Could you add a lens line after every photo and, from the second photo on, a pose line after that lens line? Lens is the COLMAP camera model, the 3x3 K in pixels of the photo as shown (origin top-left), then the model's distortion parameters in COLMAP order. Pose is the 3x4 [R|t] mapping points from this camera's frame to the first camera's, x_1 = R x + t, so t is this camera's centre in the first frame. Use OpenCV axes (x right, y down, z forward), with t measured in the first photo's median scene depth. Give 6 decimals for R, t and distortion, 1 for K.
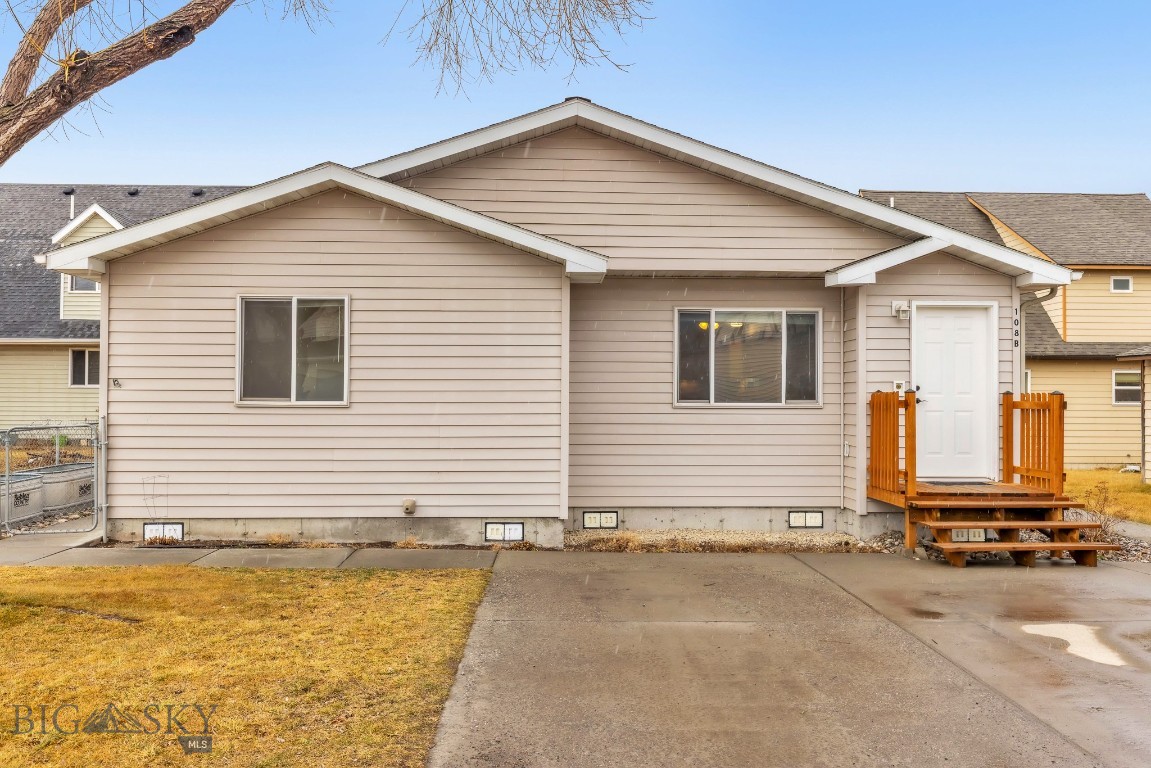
lens RADIAL K [[958.5, 0, 575.5], [0, 958.5, 384.0], [0, 0, 1]] dist [0.003768, 0.003987]
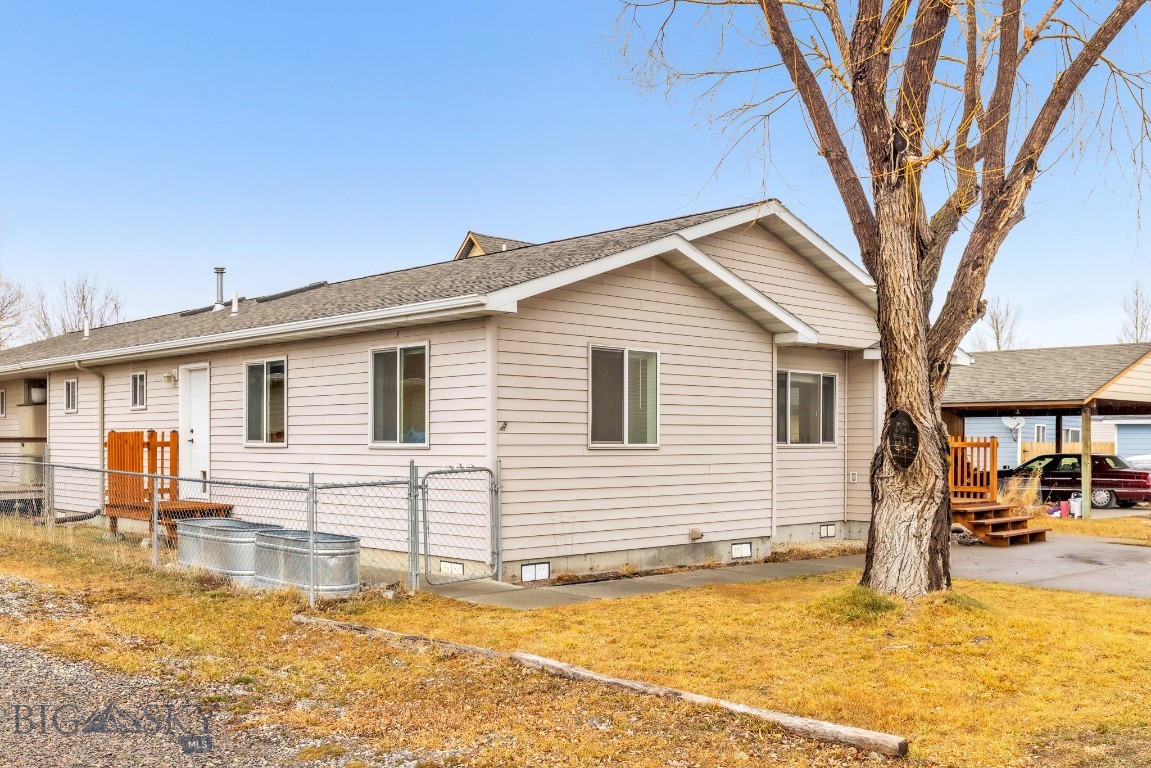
lens RADIAL K [[1123.8, 0, 571.3], [0, 1123.8, 440.4], [0, 0, 1]] dist [0.006842, -0.003661]
pose [[0.746700, -0.001687, 0.665159, -1.122585], [-0.010782, 0.999835, 0.014640, -0.003937], [-0.665074, -0.018104, 0.746558, 0.076755]]
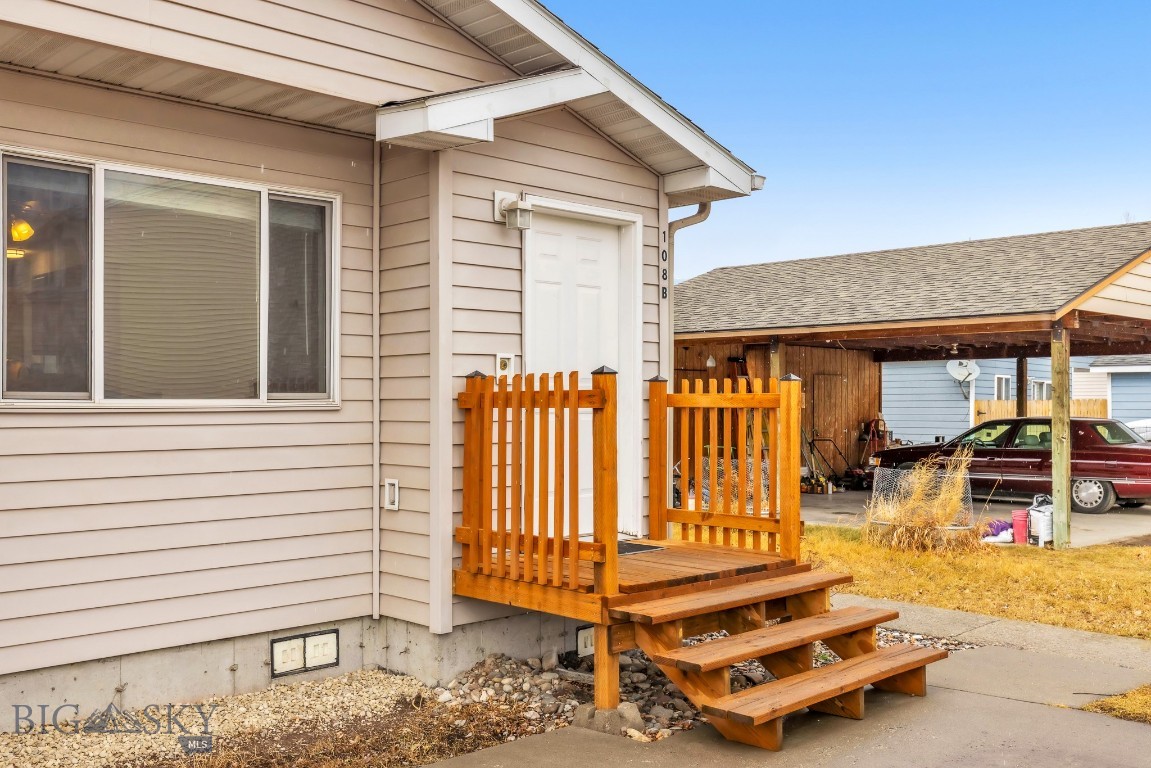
lens RADIAL K [[1111.6, 0, 576.9], [0, 1111.6, 401.1], [0, 0, 1]] dist [0.009011, 0.012208]
pose [[0.738633, -0.003630, 0.674098, -0.023403], [-0.007526, 0.999879, 0.013630, 0.013378], [-0.674066, -0.015141, 0.738516, 0.549530]]
